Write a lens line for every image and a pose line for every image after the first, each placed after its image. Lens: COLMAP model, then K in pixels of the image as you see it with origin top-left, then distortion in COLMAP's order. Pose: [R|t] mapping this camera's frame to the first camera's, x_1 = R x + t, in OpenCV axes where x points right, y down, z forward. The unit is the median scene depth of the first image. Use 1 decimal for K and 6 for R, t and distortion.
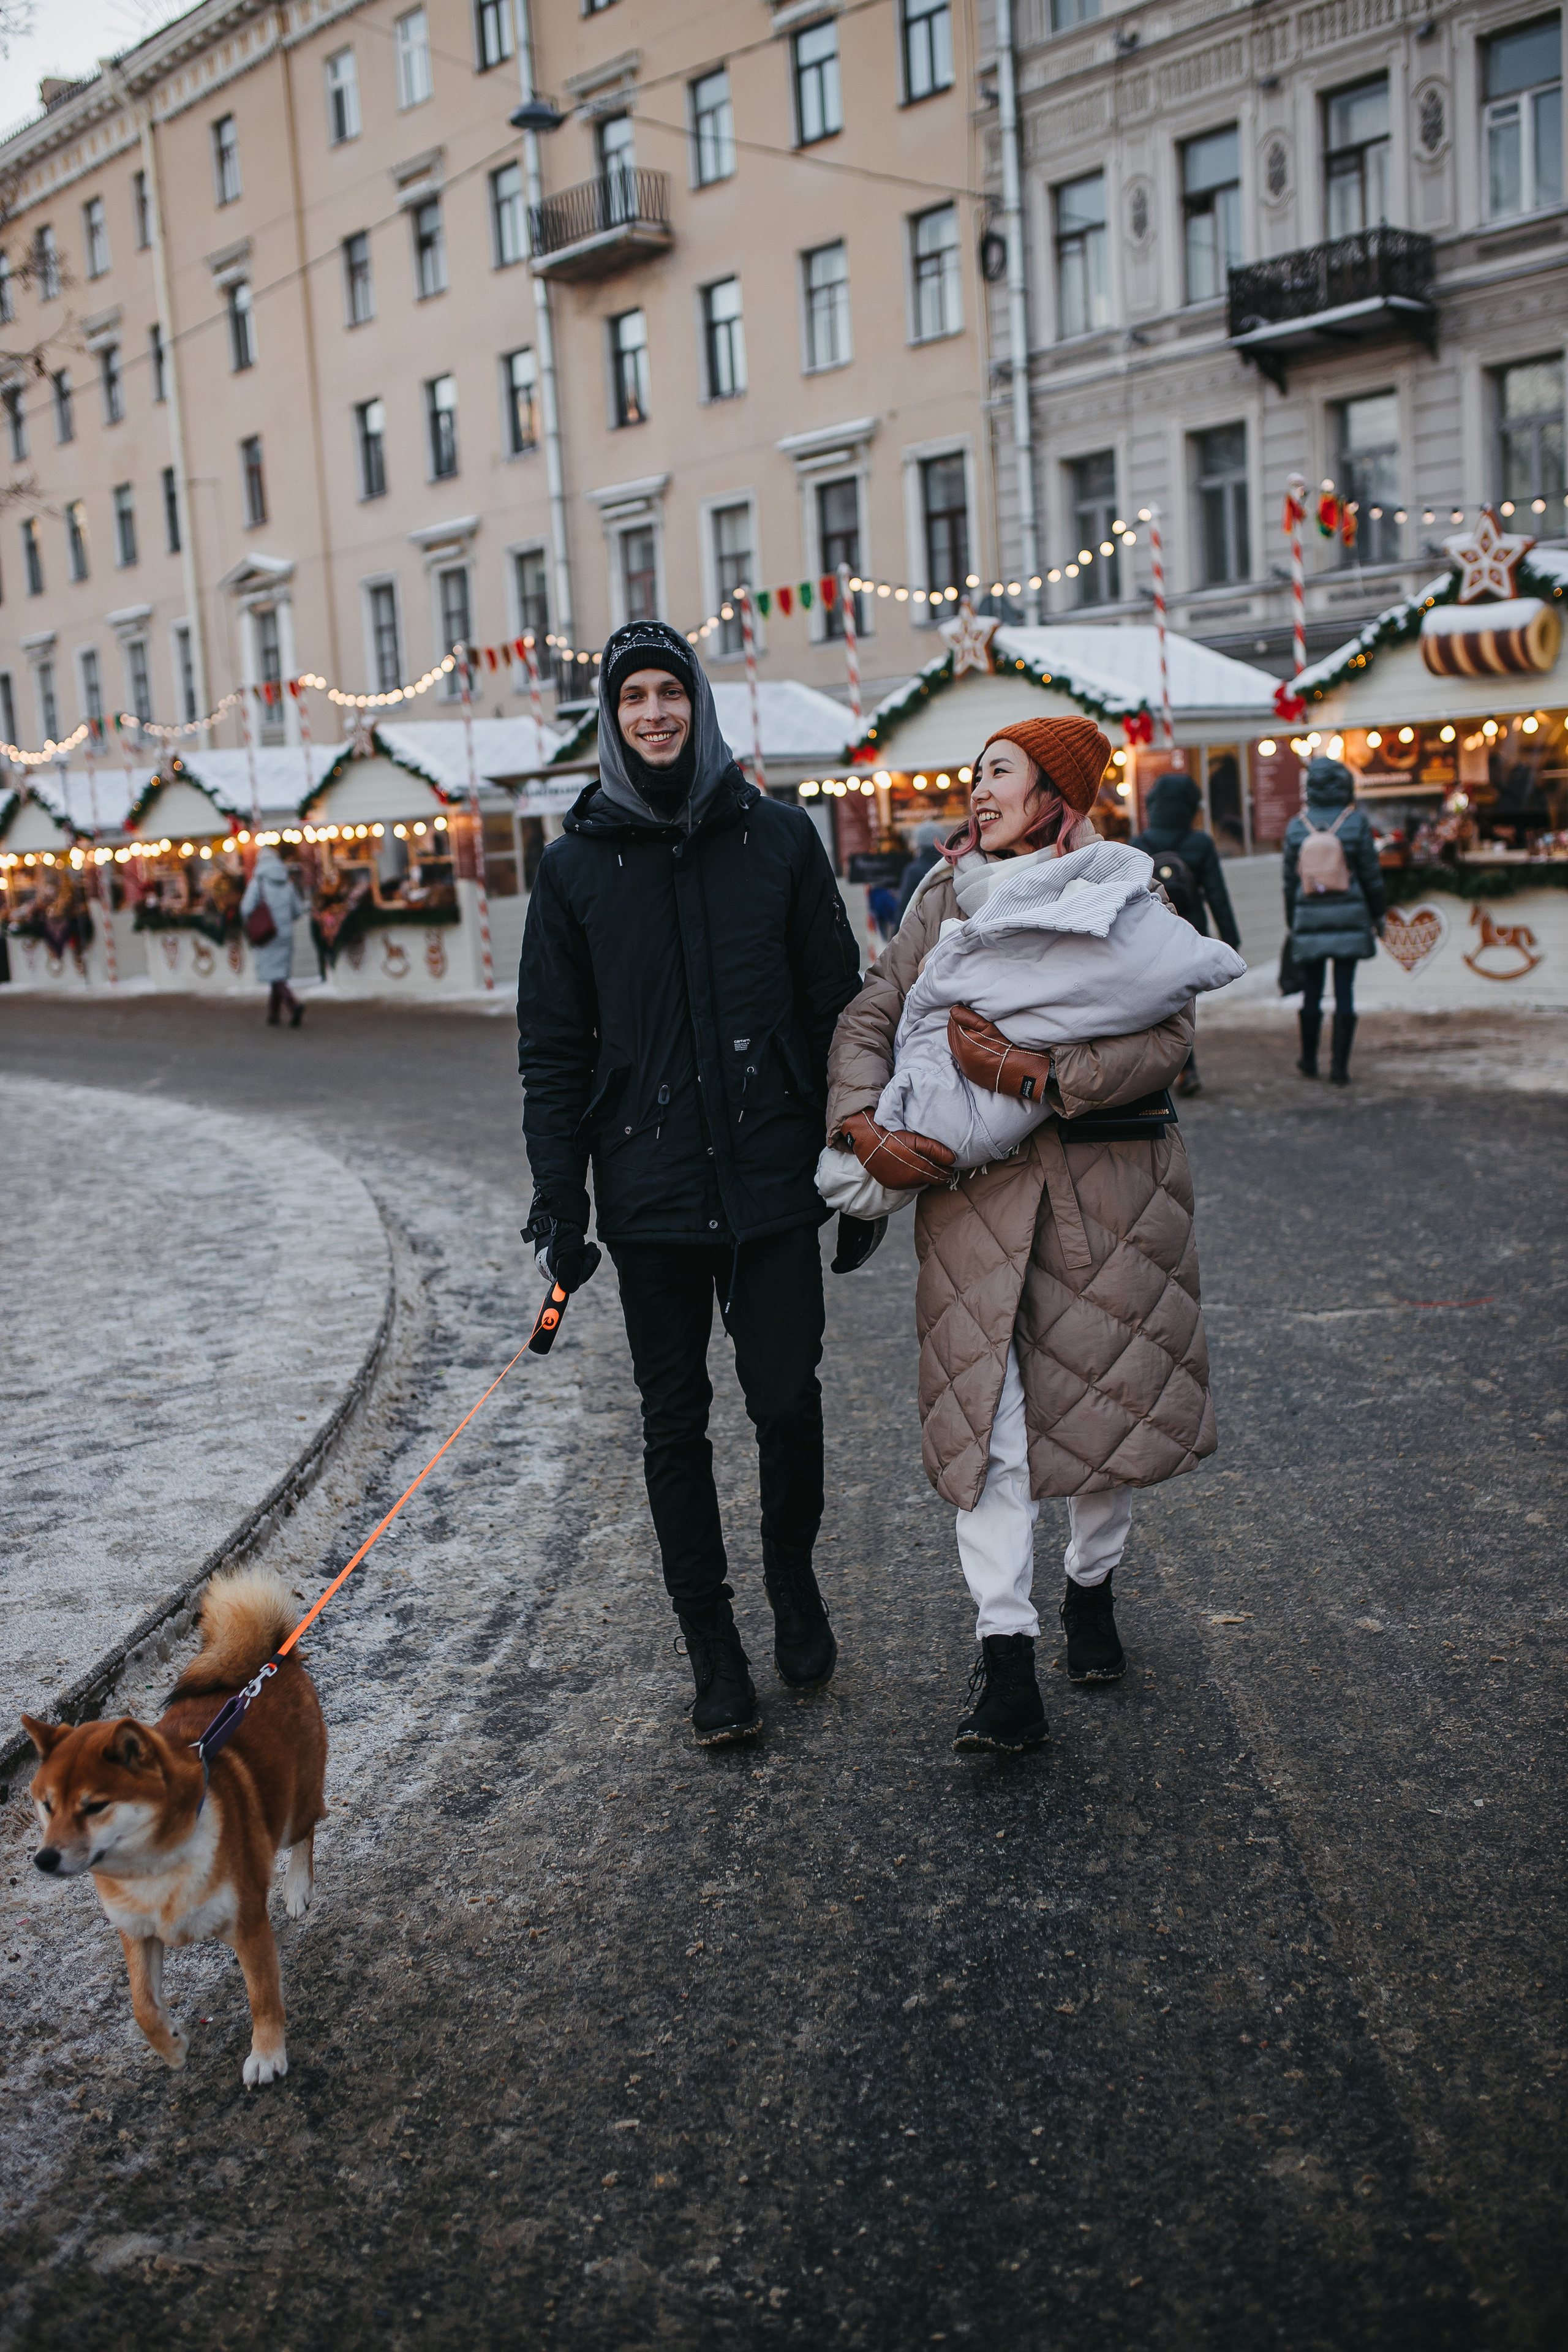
lens RADIAL K [[2245.7, 0, 782.1], [0, 2245.7, 1171.2], [0, 0, 1]] dist [-0.069304, 0.106378]
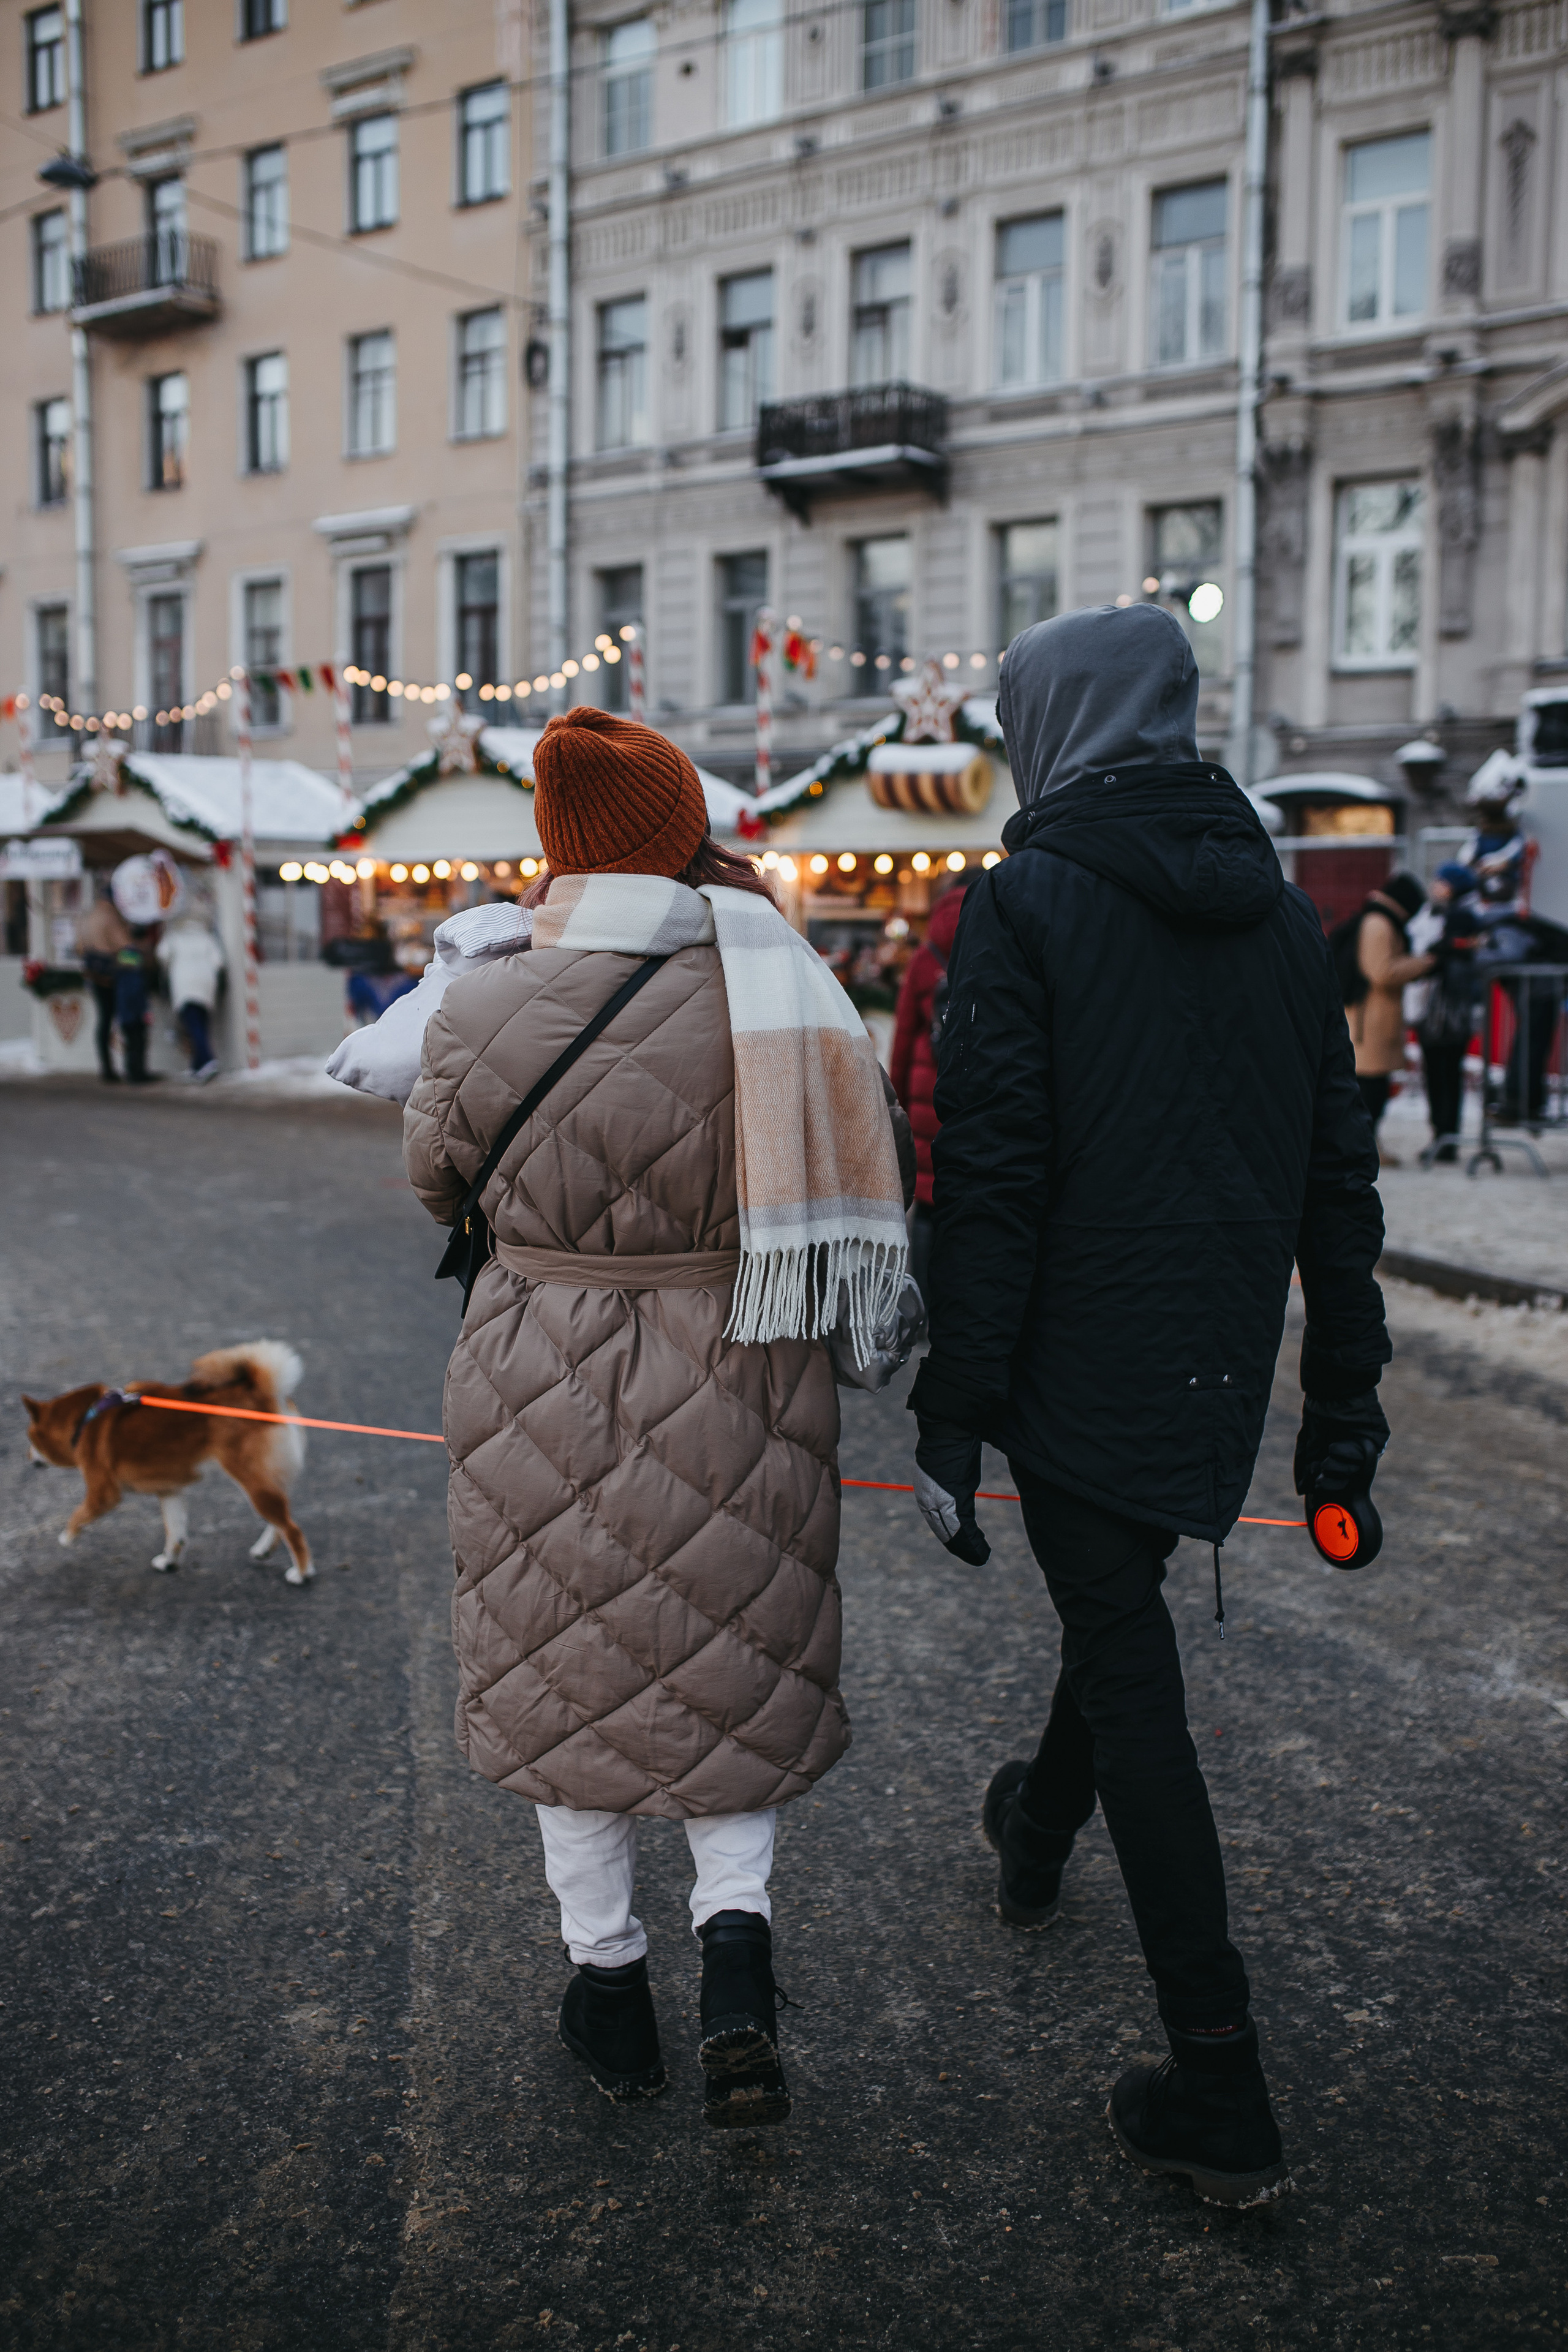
lens RADIAL K [[2279.7, 0, 784.0], [0, 2279.7, 1176.0], [0, 0, 1]] dist [-0.072676, 0.114653]
pose [[0.978099, 0.050106, 0.202019, 0.016164], [-0.041596, 0.998068, -0.046154, 0.002356], [-0.203942, 0.036740, 0.978293, -0.022266]]
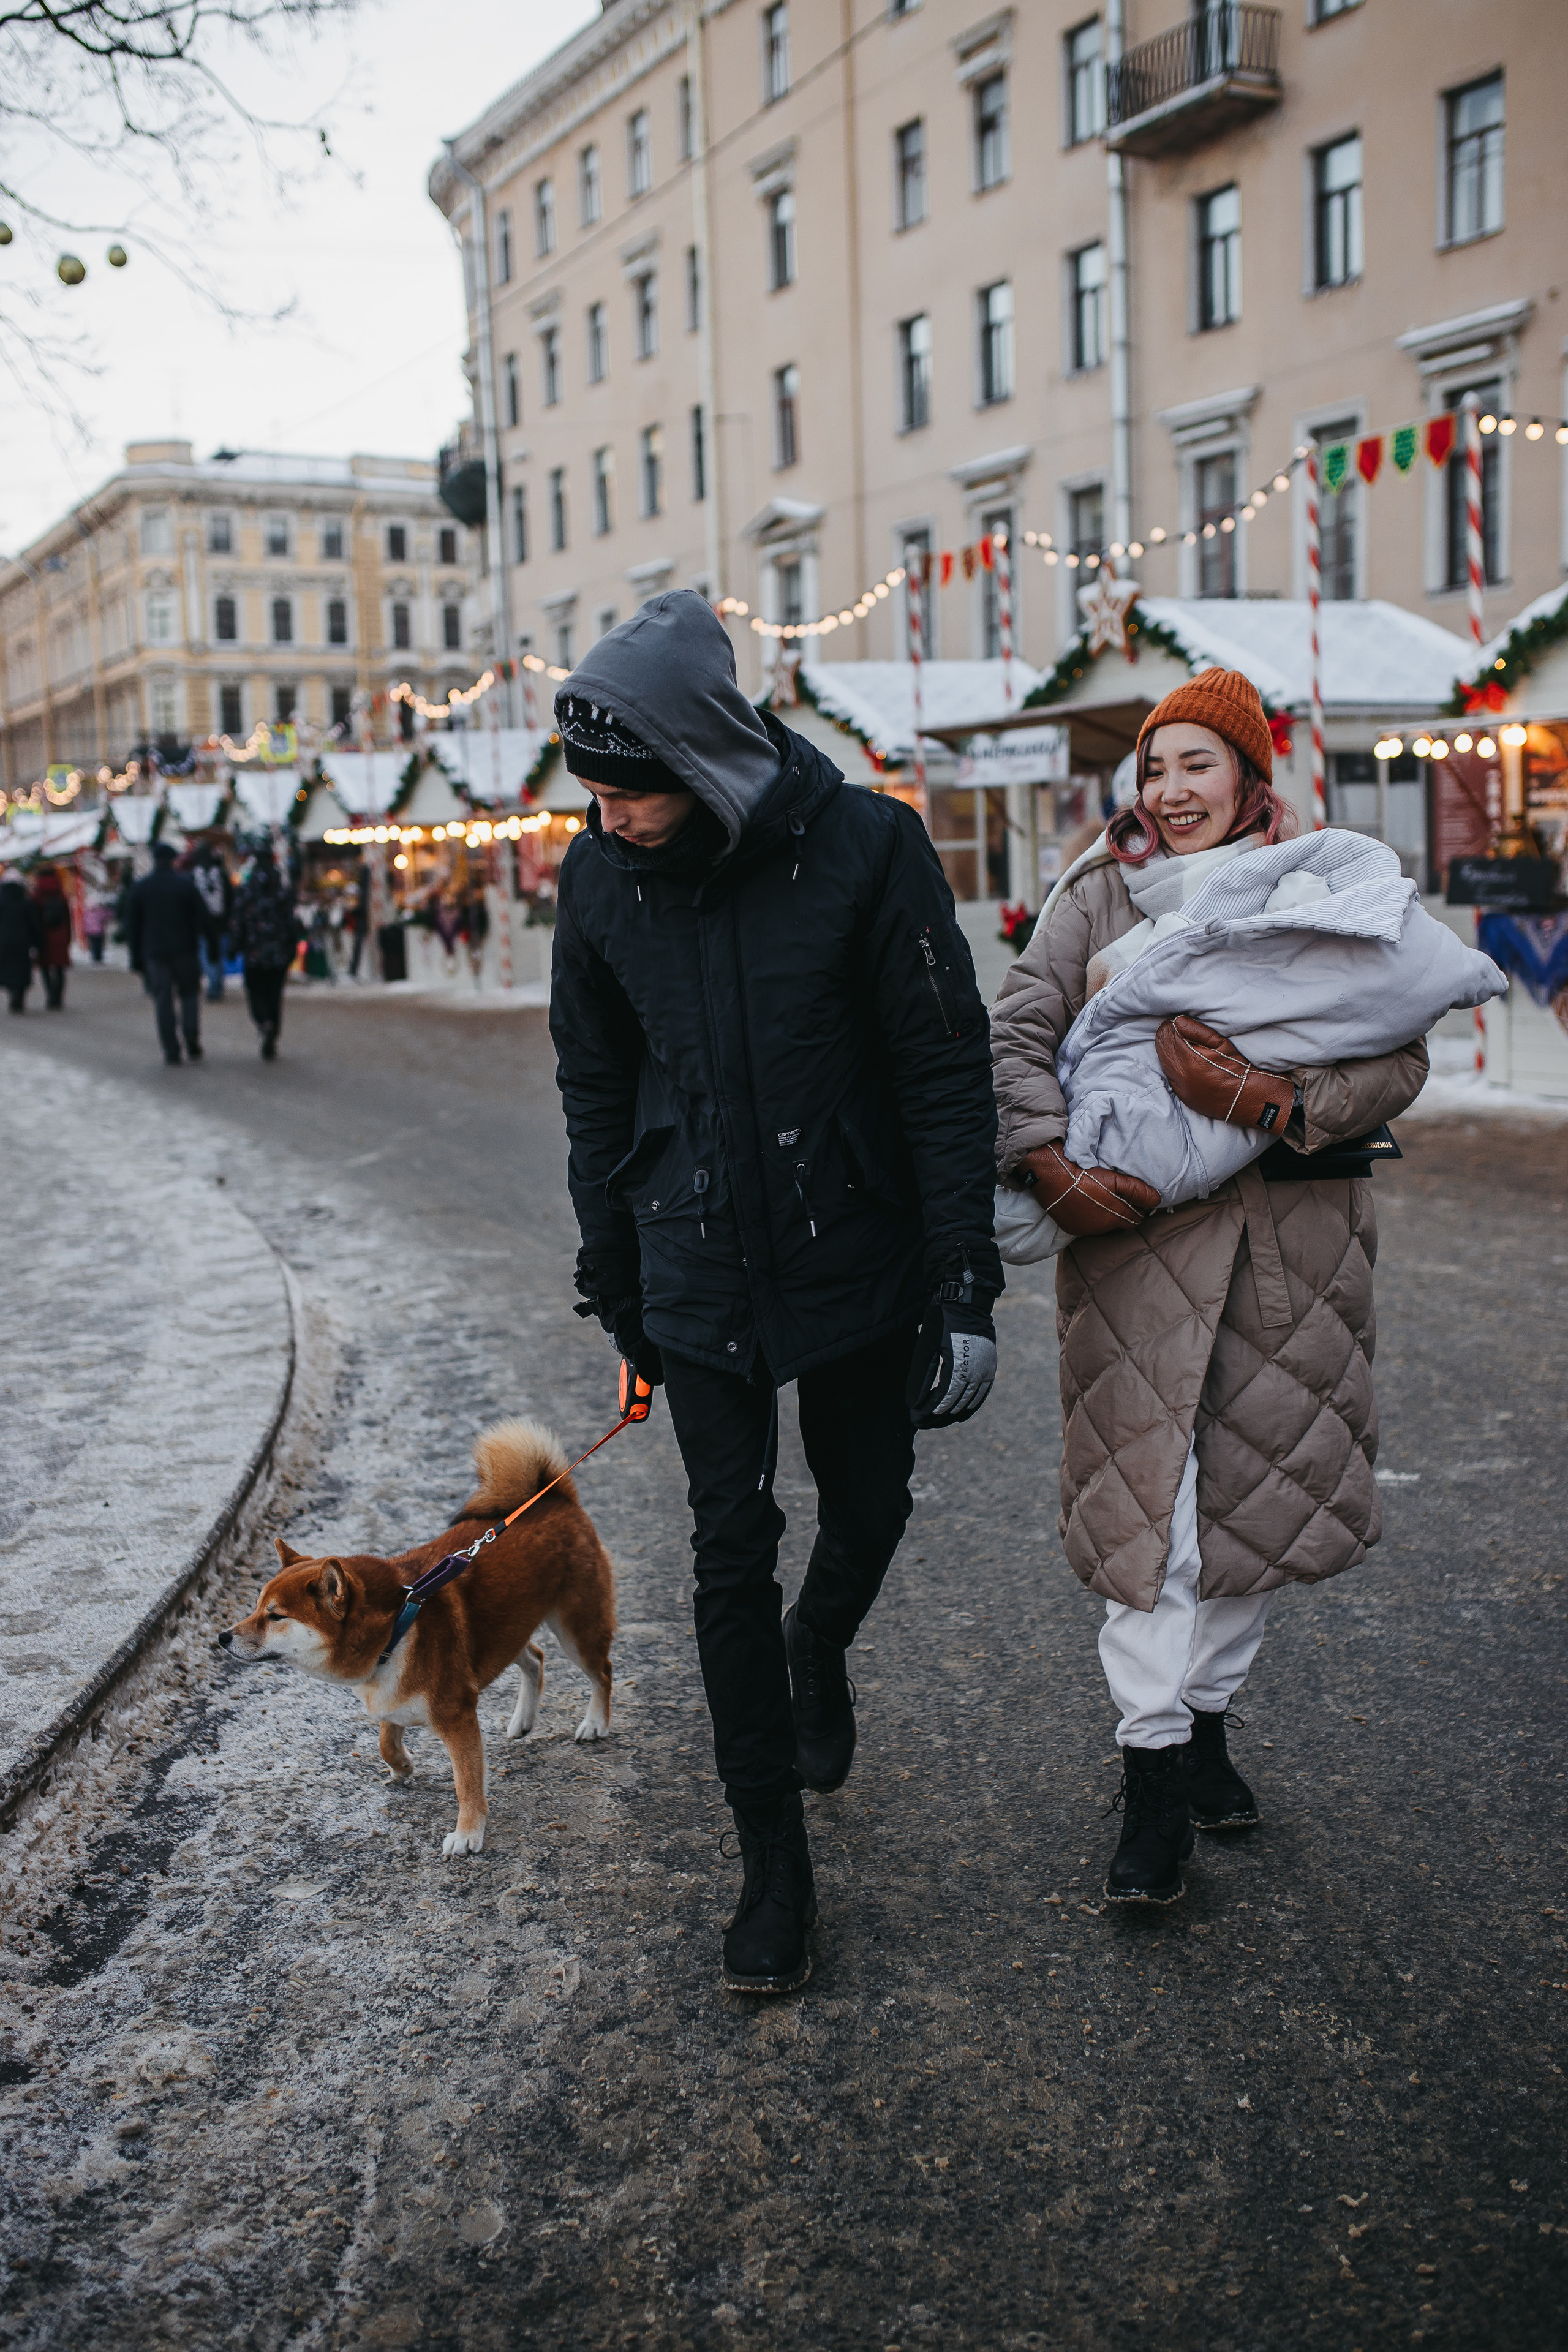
lens RADIAL K [[2349.3, 0, 785.8], [0, 2349.3, 1179.3], [0, 0, 1]] dist [-0.073834, 0.108440]
pose [[0.968065, 0.064899, -0.242152, 0.007975], [-0.065575, 0.997834, 0.005278, -0.024683], [0.241970, 0.010769, 0.970224, 0.185766]]
